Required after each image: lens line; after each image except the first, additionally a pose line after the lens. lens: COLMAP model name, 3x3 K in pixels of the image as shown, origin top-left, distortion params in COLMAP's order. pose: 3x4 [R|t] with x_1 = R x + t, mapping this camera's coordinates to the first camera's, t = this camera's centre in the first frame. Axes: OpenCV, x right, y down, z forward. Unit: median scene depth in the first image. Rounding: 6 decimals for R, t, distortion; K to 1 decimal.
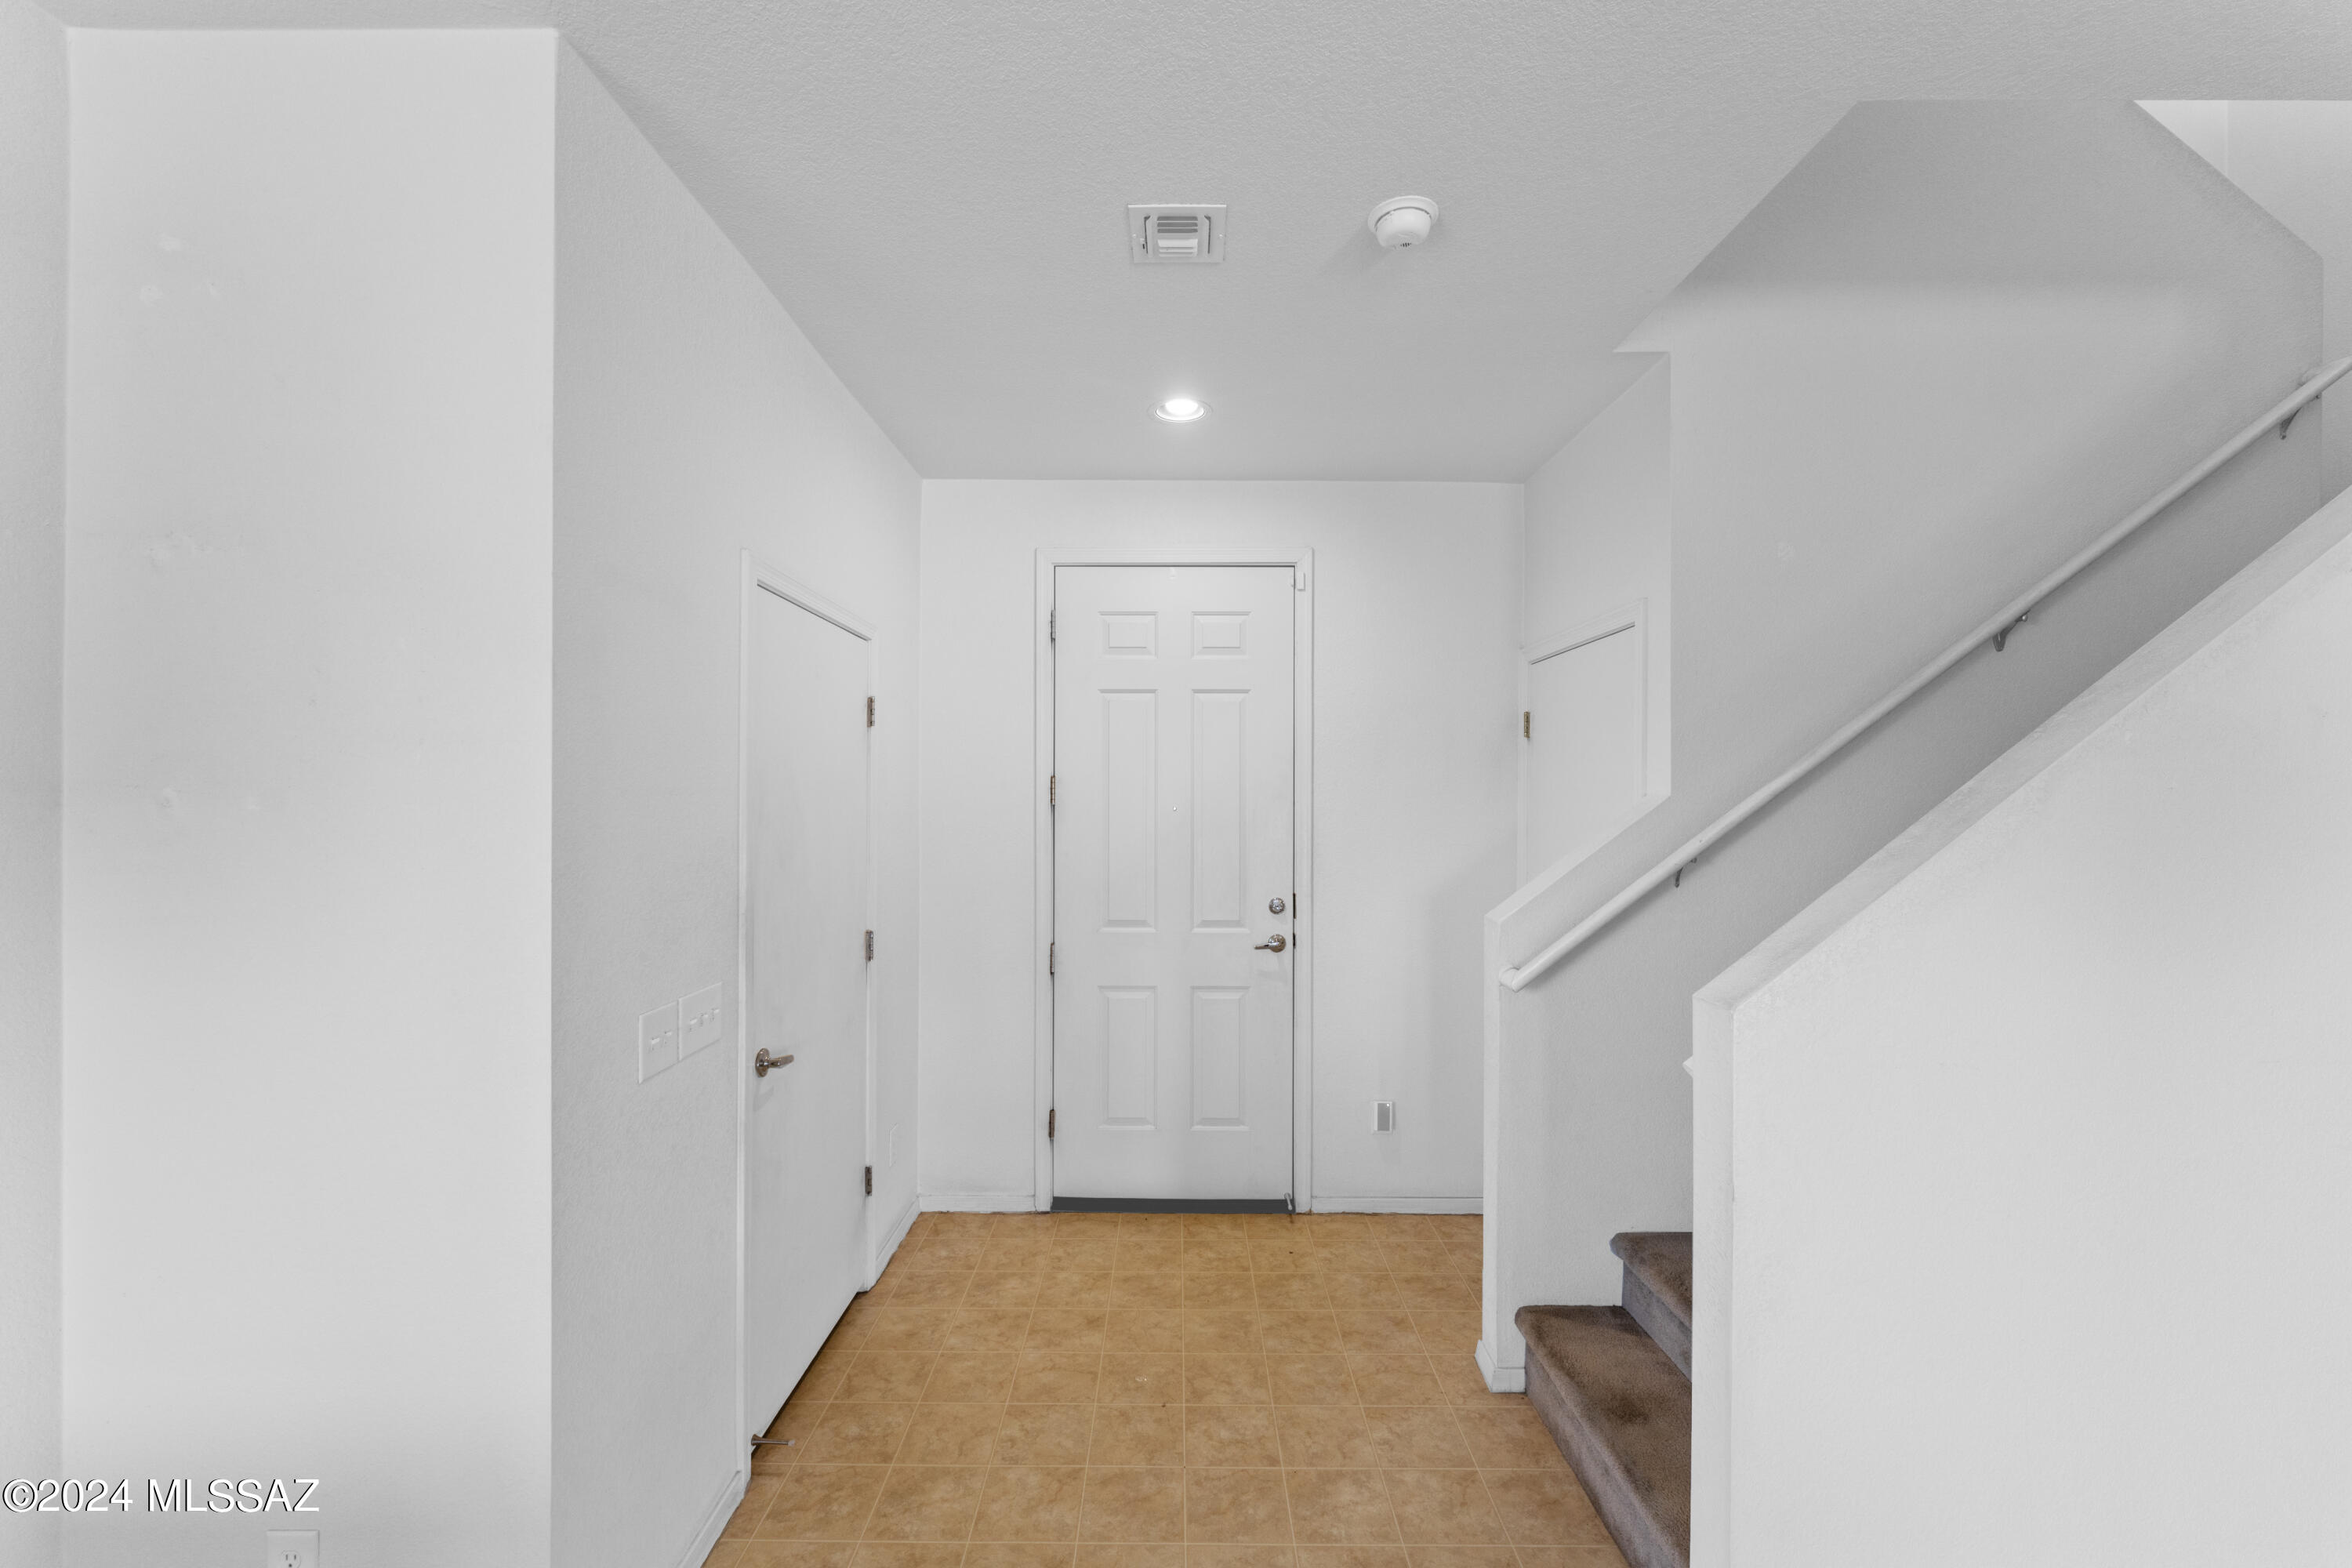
lens RADIAL K [[950.1, 0, 1170.3], [0, 950.1, 792.3], [0, 0, 1]] dist [0.001852, 0.000112]
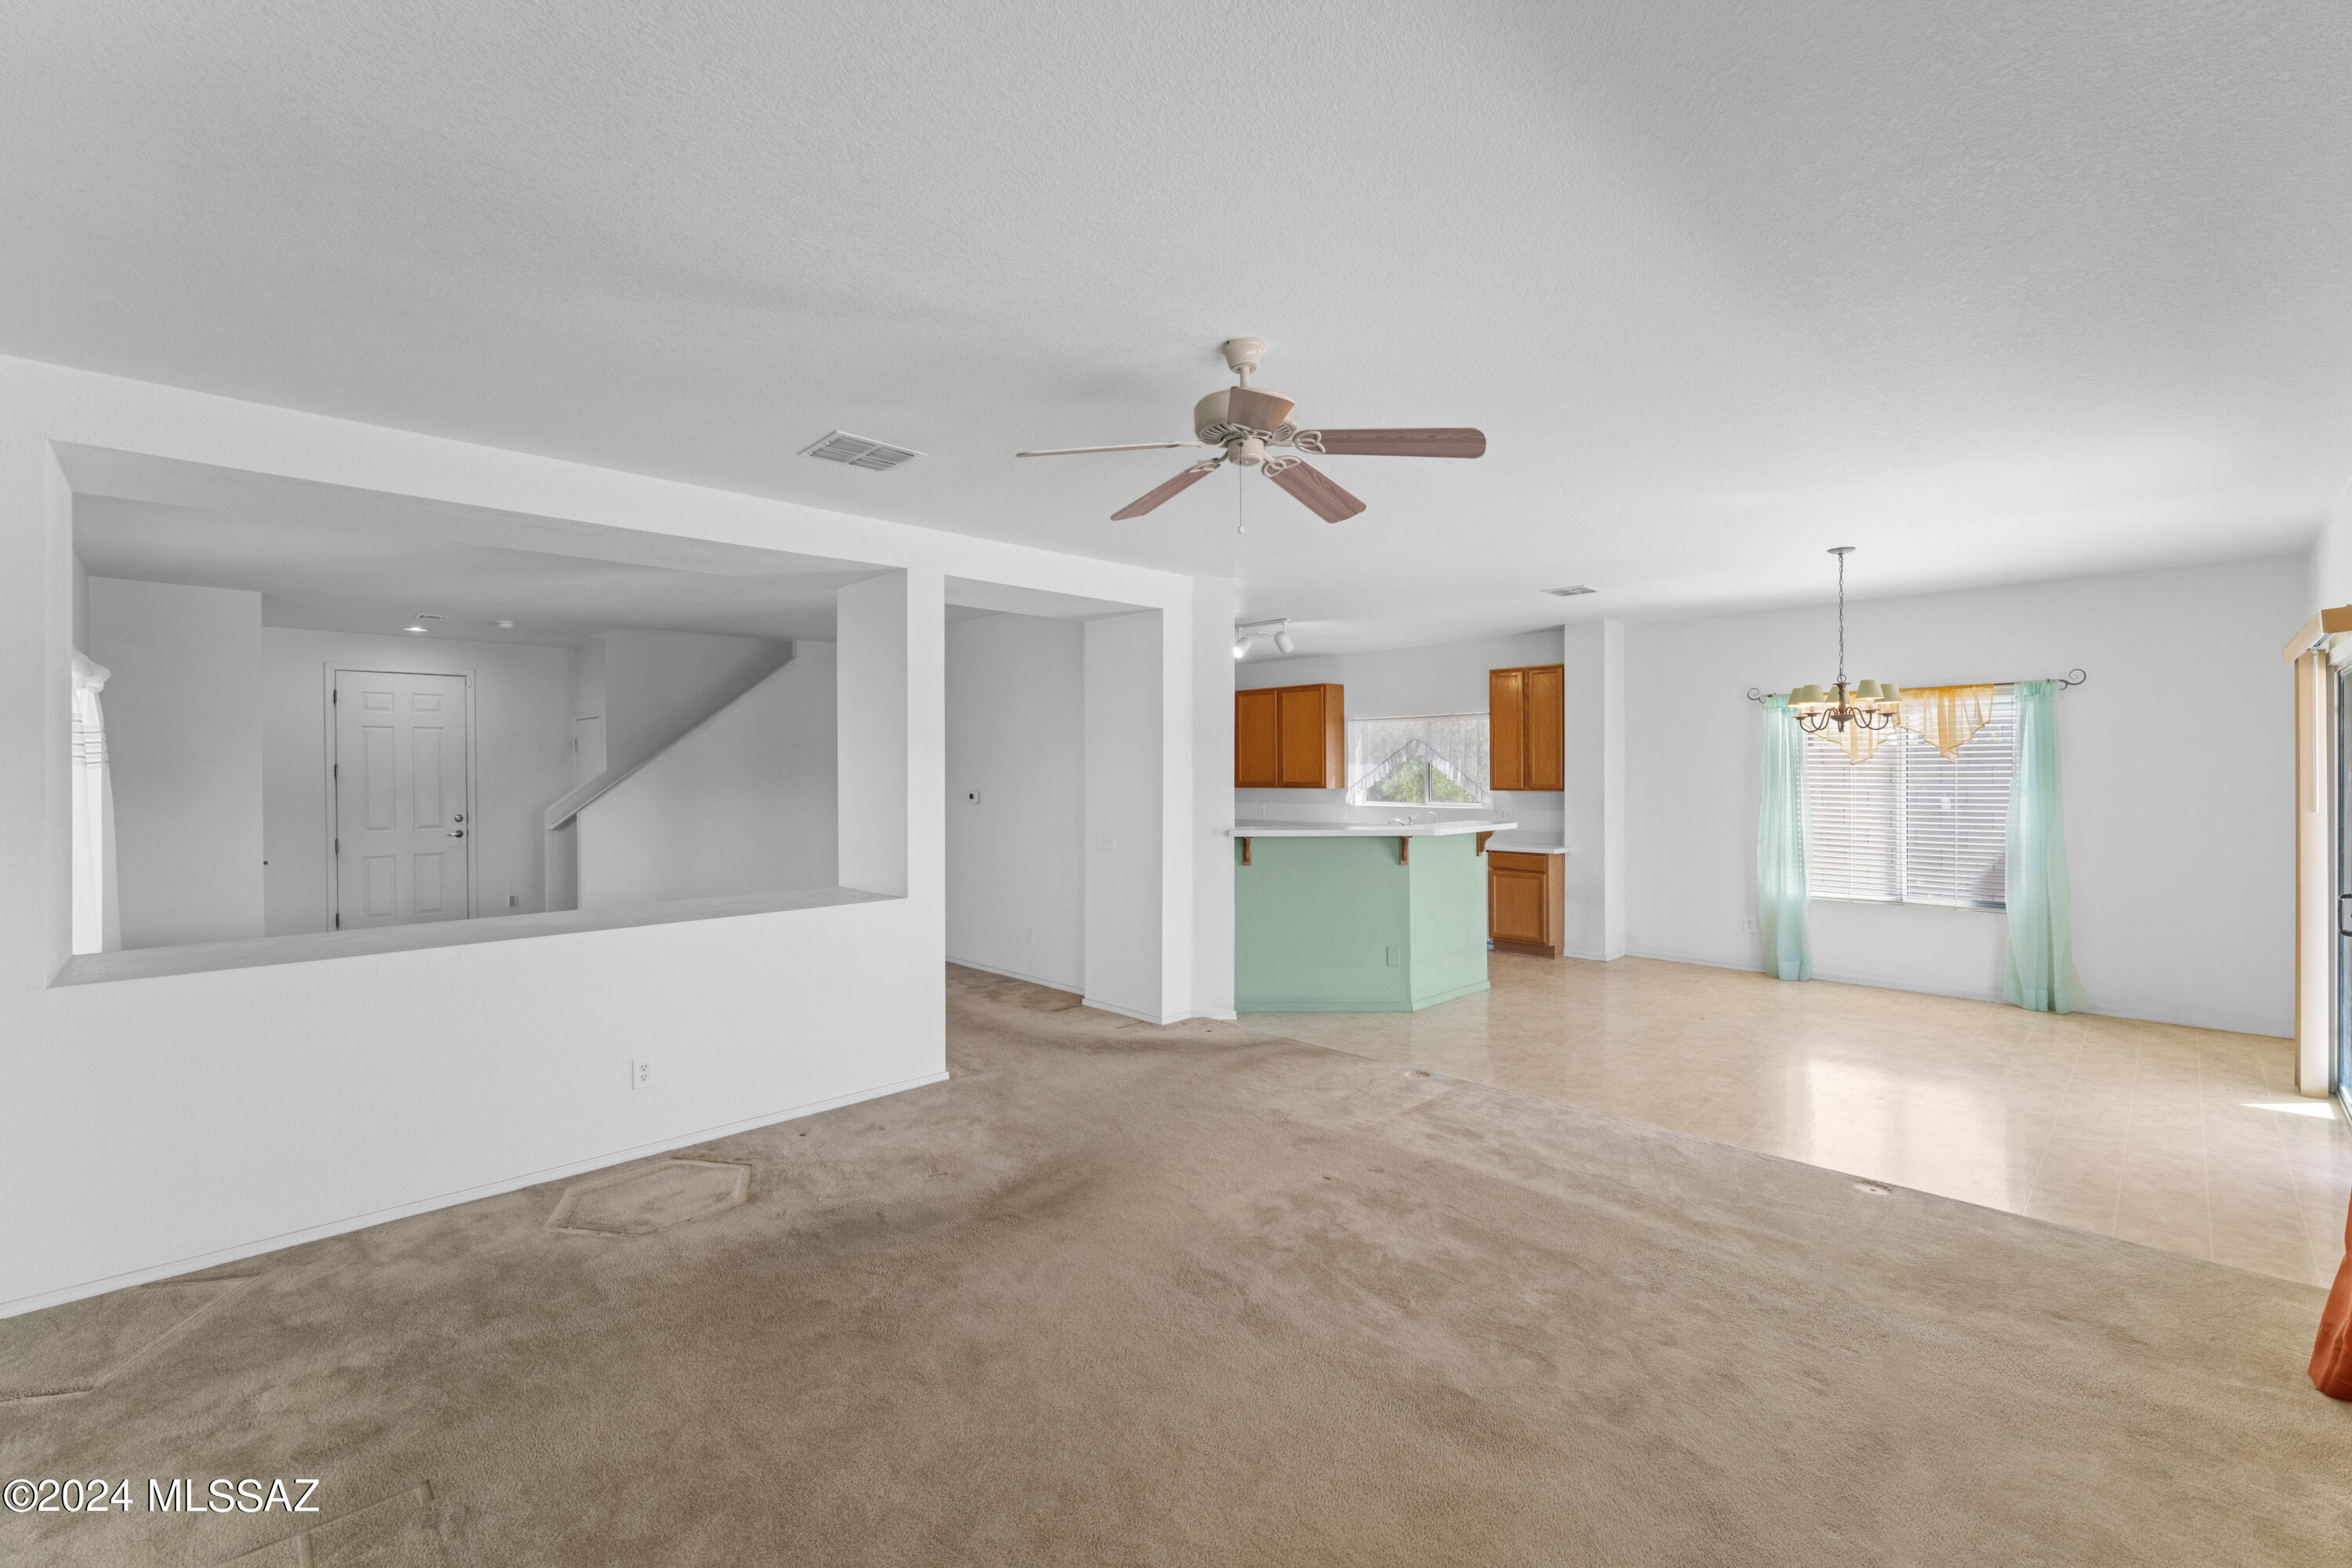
lens RADIAL K [[985.6, 0, 1167.6], [0, 985.6, 770.3], [0, 0, 1]] dist [-0.001605, -0.000160]
pose [[0.718348, -0.012173, 0.695577, -0.331519], [0.011776, 0.999916, 0.005338, 0.005921], [-0.695584, 0.004356, 0.718431, -2.039432]]
